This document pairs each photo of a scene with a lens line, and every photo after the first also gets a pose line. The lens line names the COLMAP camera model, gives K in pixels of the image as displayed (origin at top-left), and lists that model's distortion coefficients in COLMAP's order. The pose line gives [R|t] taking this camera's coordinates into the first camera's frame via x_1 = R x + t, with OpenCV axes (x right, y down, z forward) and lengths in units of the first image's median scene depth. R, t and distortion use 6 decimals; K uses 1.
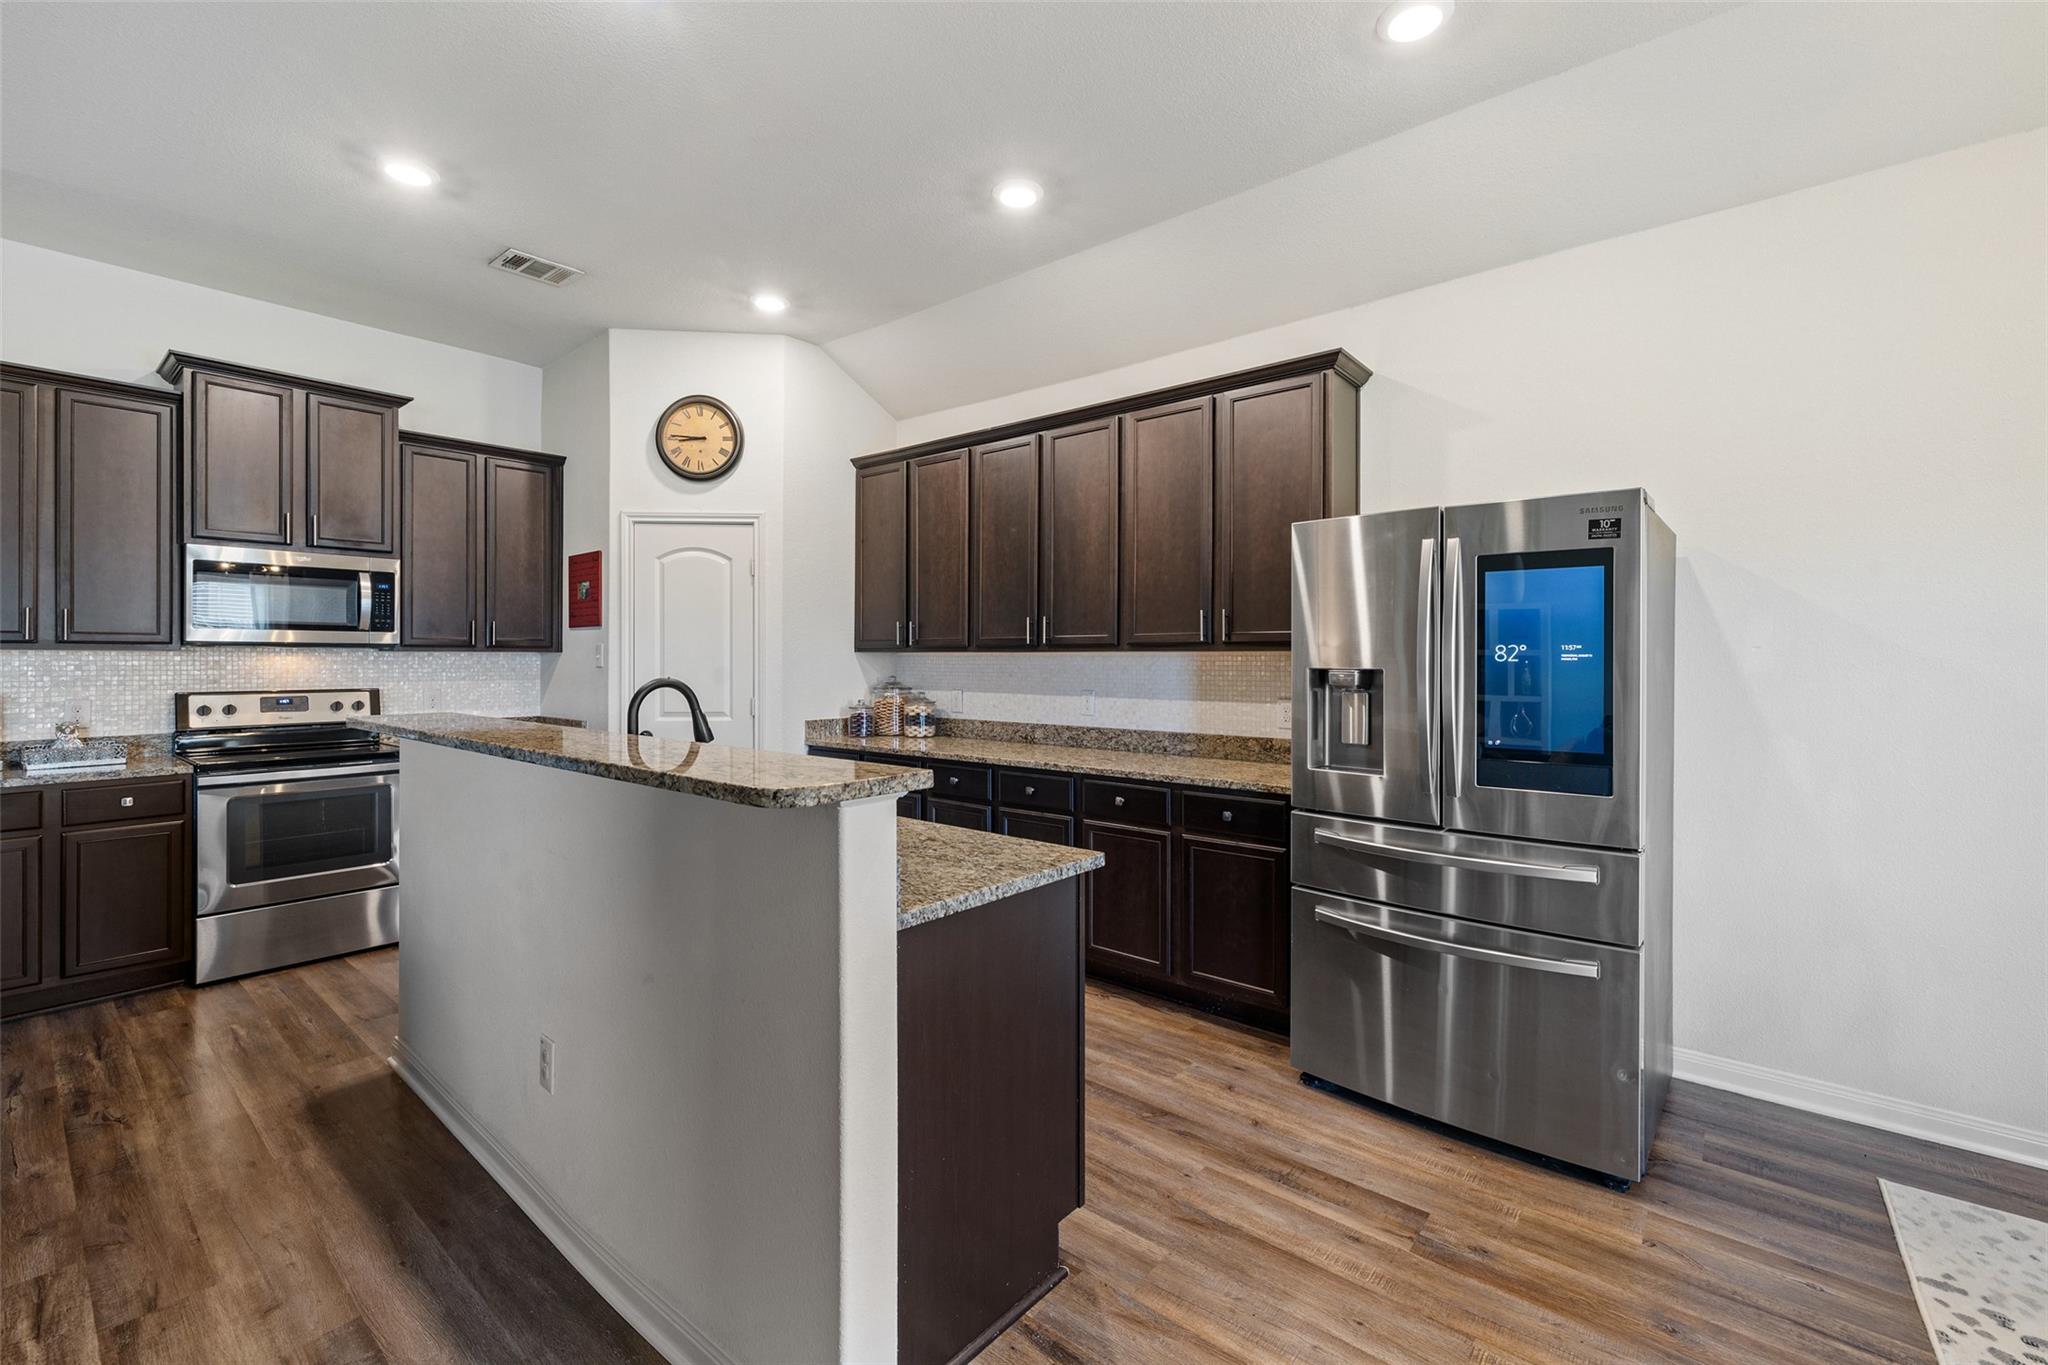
lens RADIAL K [[866.8, 0, 1022.9], [0, 866.8, 658.1], [0, 0, 1]] dist [0.000358, 0.000134]
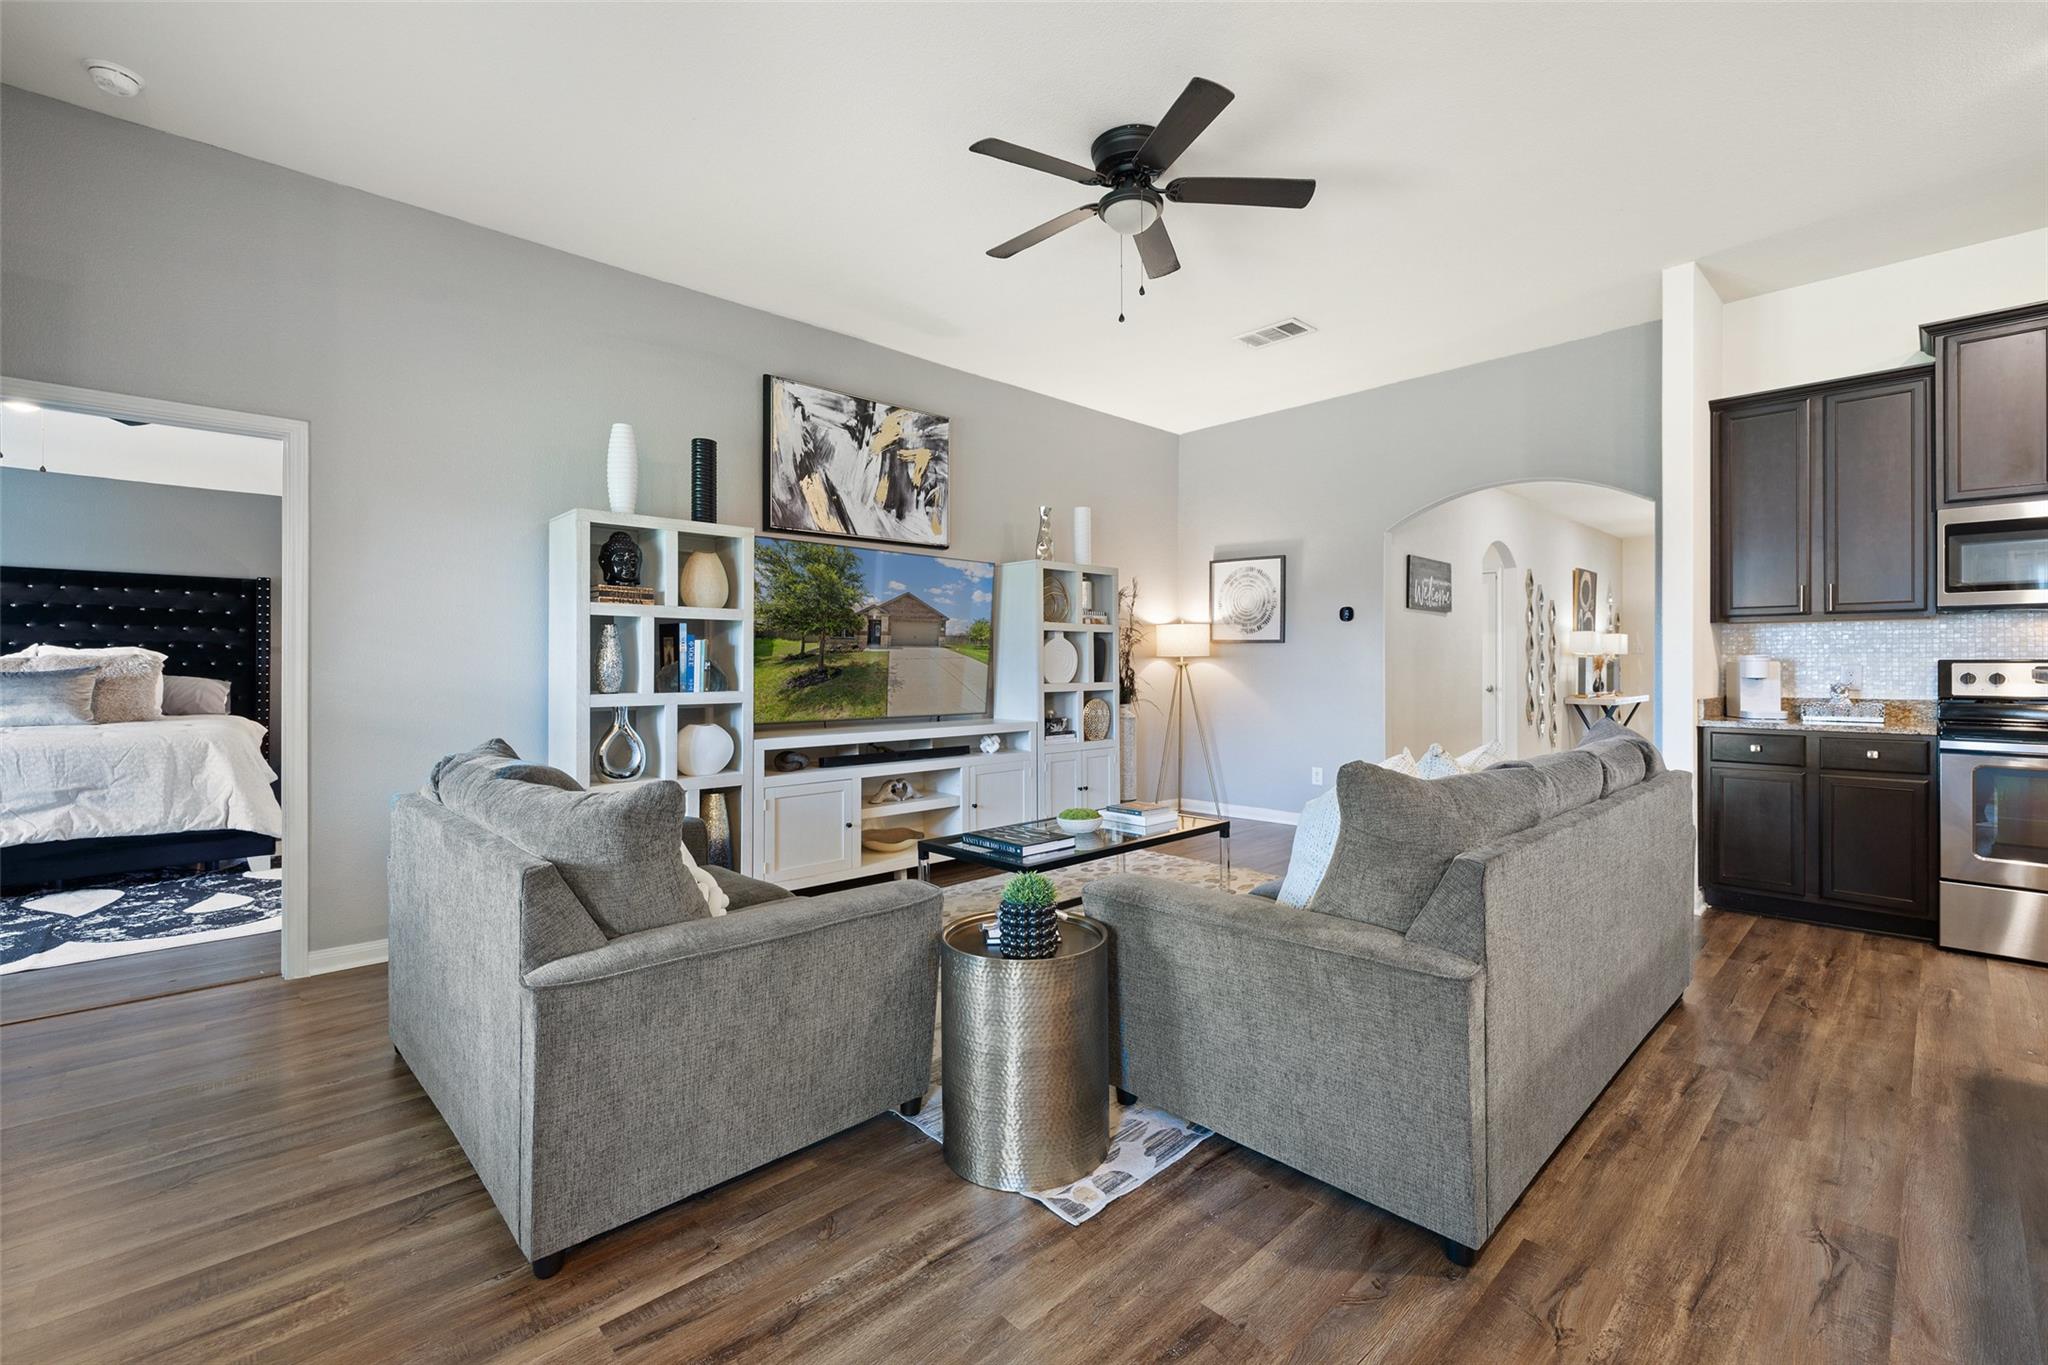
lens RADIAL K [[866.8, 0, 1018.2], [0, 866.8, 666.8], [0, 0, 1]] dist [0.000358, 0.000134]
pose [[-0.120475, 0.002335, -0.992714, 0.153590], [0.000885, 0.999997, 0.002245, 0.042861], [0.992716, -0.000608, -0.120477, 0.050670]]
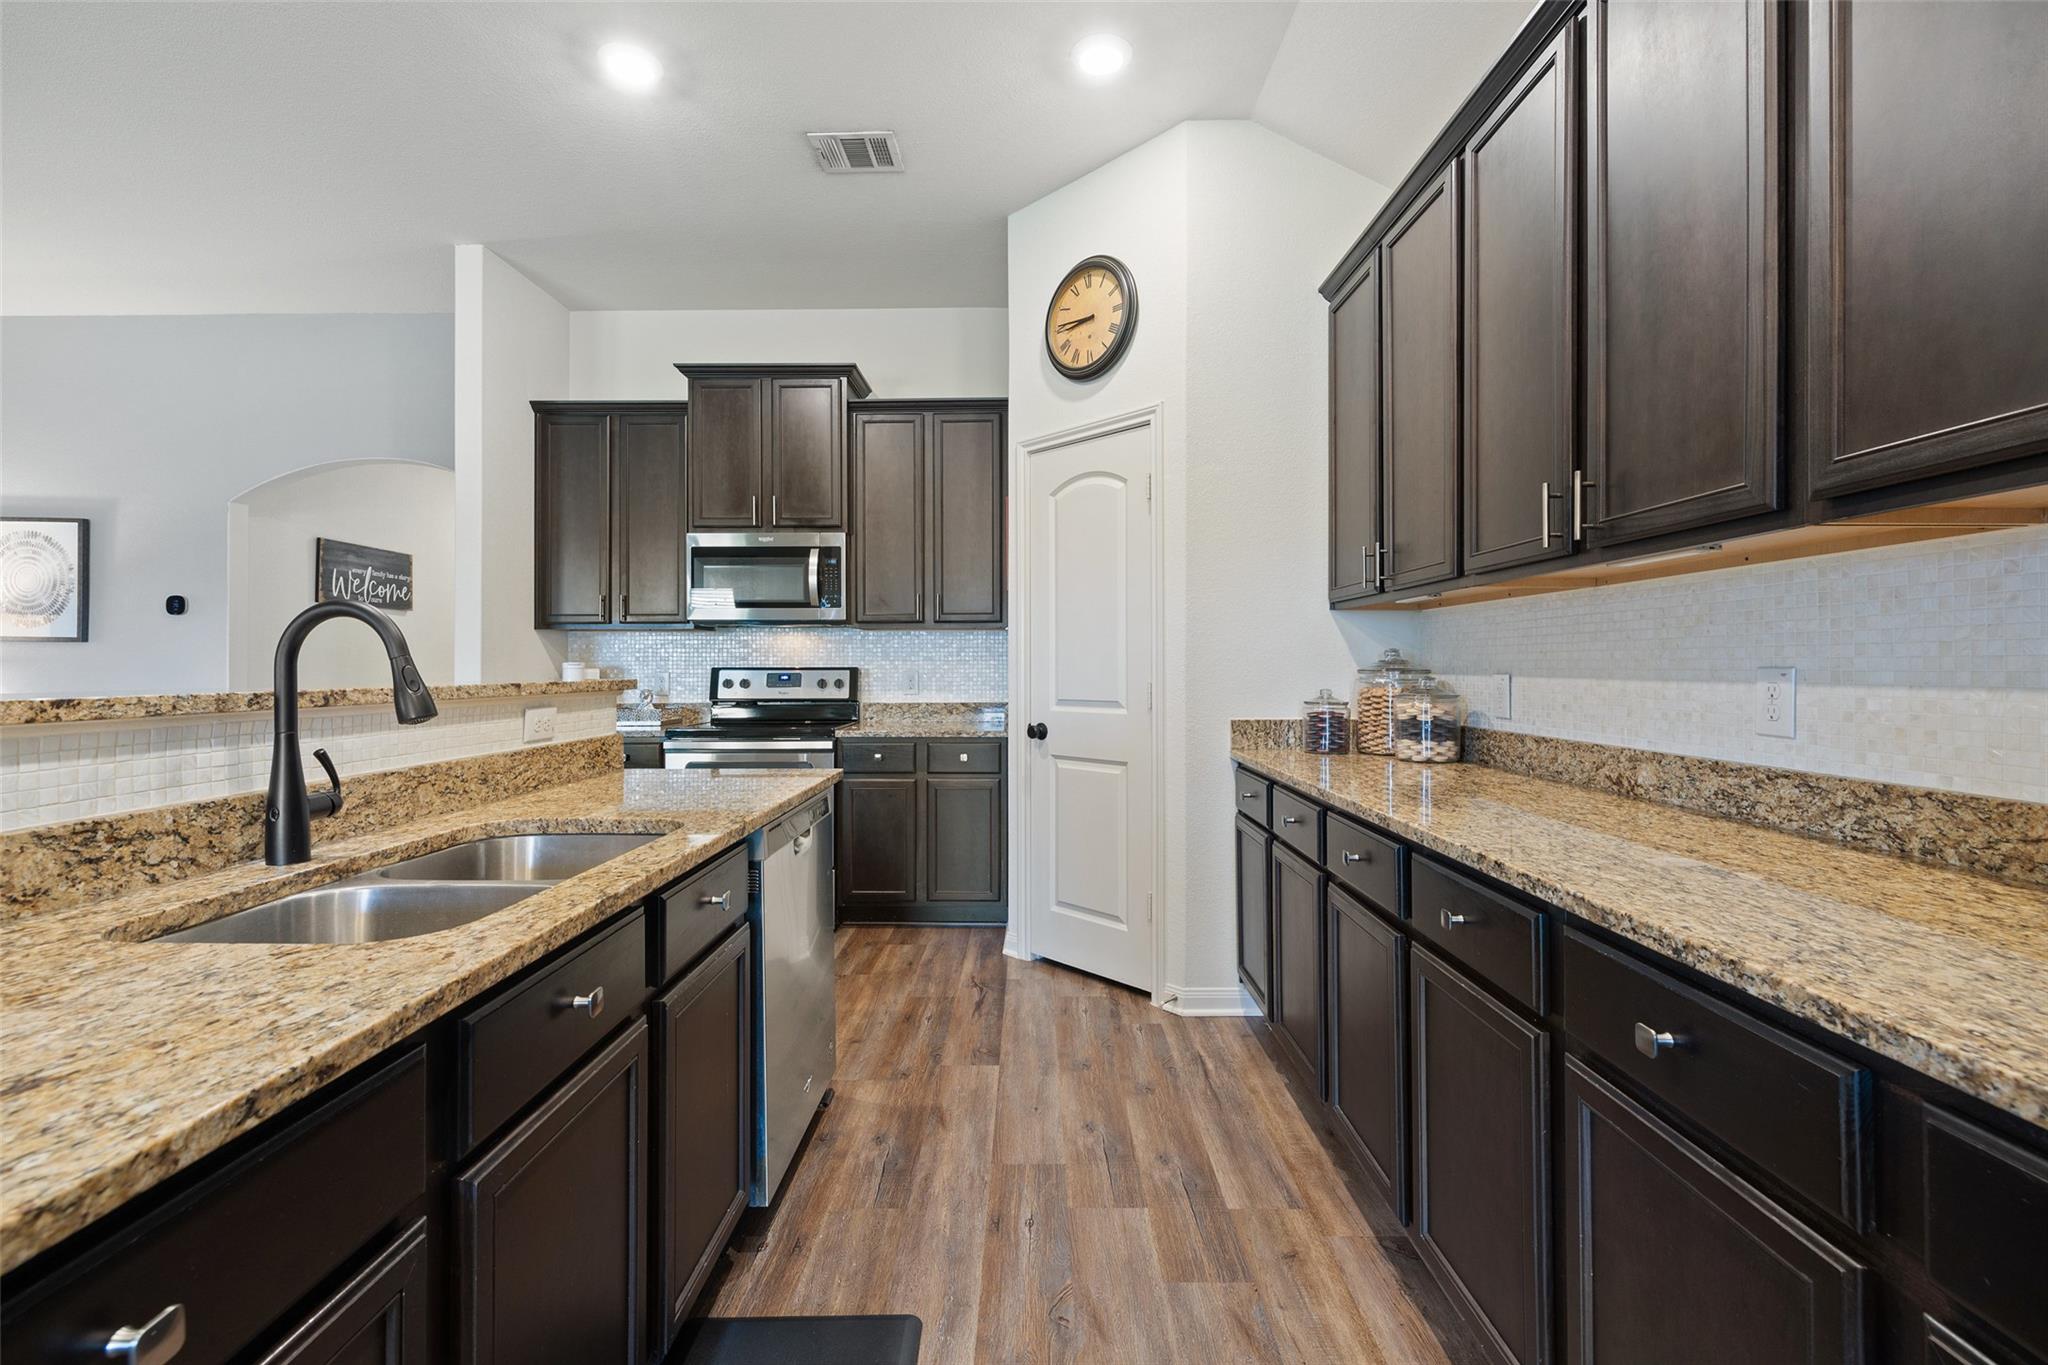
lens RADIAL K [[866.8, 0, 1026.0], [0, 866.8, 661.4], [0, 0, 1]] dist [0.000358, 0.000134]
pose [[0.637258, -0.006568, -0.770623, 0.163807], [0.003344, 0.999978, -0.005757, 0.038124], [0.770643, 0.001092, 0.637266, 0.562981]]
